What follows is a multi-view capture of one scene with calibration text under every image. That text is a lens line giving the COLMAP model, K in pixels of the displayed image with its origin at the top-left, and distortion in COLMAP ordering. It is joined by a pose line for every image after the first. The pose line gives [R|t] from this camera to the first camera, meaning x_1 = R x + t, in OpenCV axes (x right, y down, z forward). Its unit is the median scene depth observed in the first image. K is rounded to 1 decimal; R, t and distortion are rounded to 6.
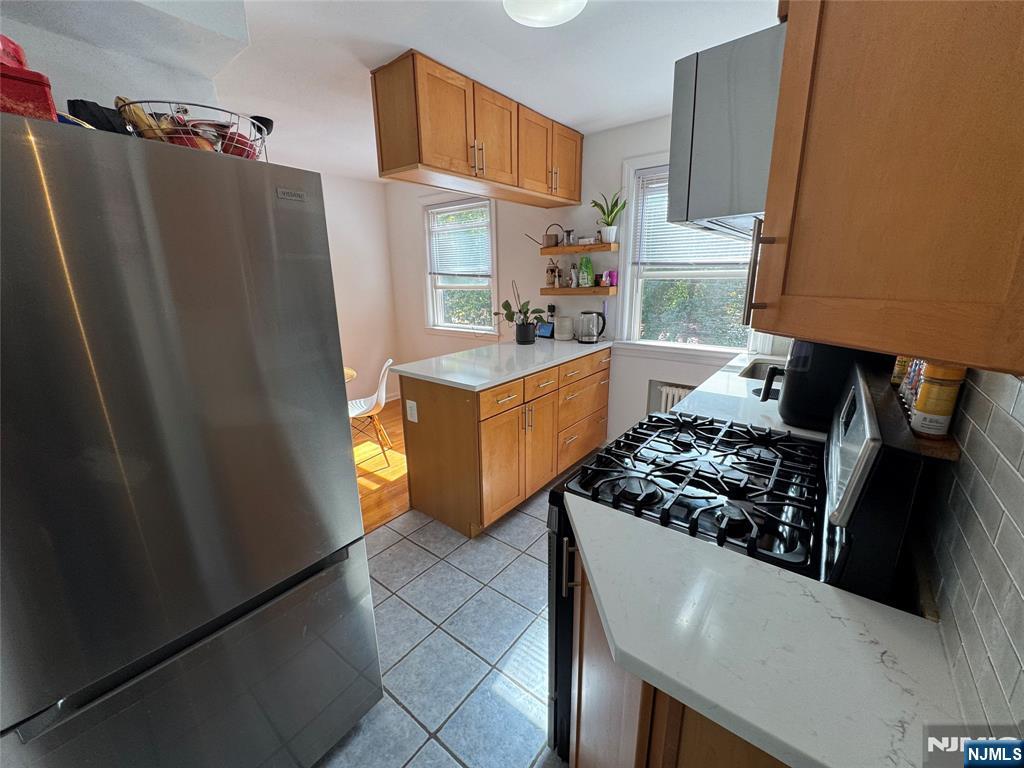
lens RADIAL K [[410.0, 0, 509.9], [0, 410.0, 380.9], [0, 0, 1]] dist [-0.002182, -0.000455]
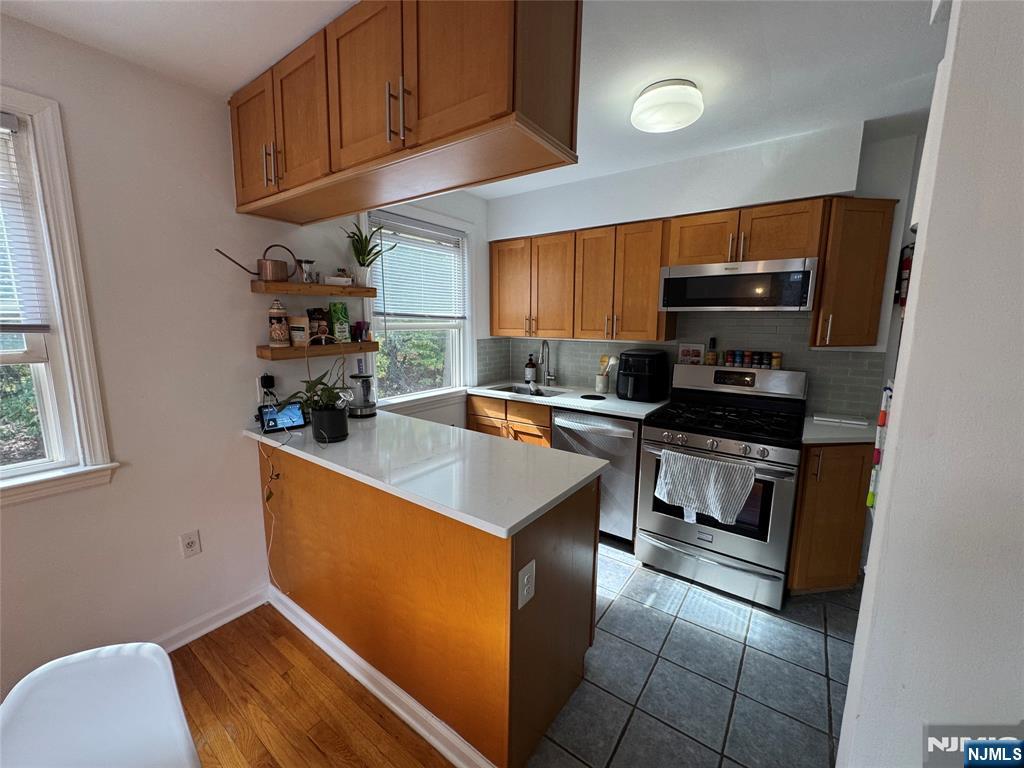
lens RADIAL K [[410.0, 0, 509.9], [0, 410.0, 380.9], [0, 0, 1]] dist [-0.002182, -0.000455]
pose [[-0.033714, -0.132540, 0.990604, -0.586663], [0.244487, 0.959960, 0.136761, -0.204150], [-0.969066, 0.246800, 0.000040, 0.779833]]
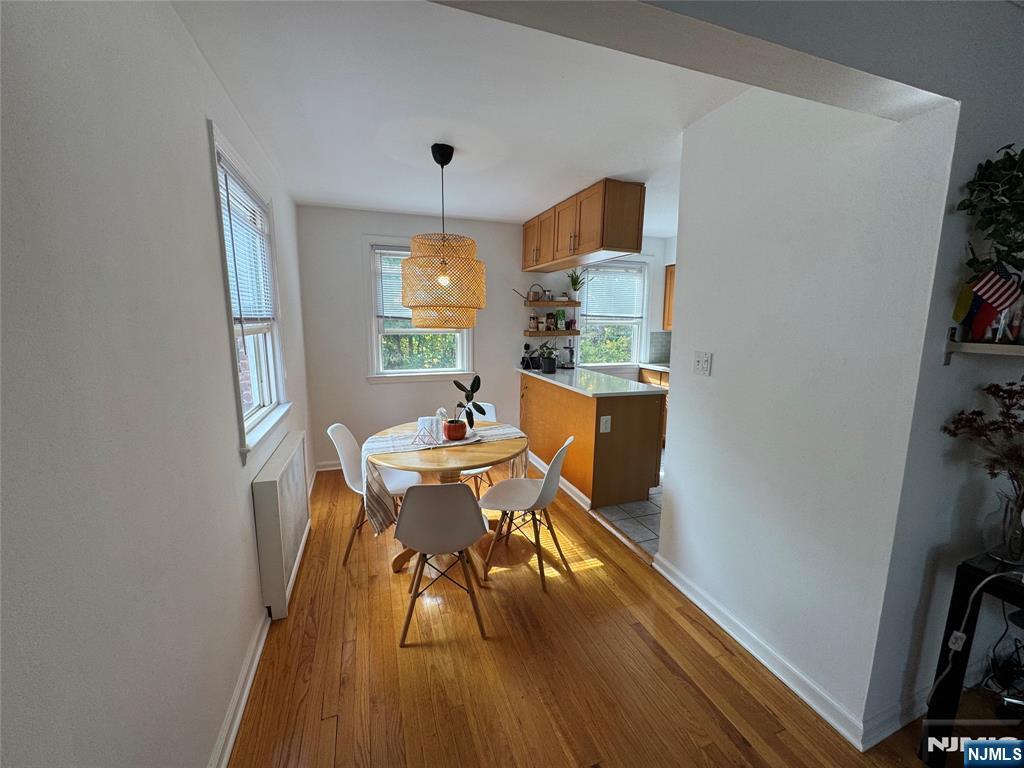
lens RADIAL K [[410.0, 0, 509.9], [0, 410.0, 380.9], [0, 0, 1]] dist [-0.002182, -0.000455]
pose [[0.539702, -0.108711, 0.834807, -1.197944], [0.193983, 0.981002, 0.002339, -0.100187], [-0.819202, 0.160676, 0.550537, 0.415728]]
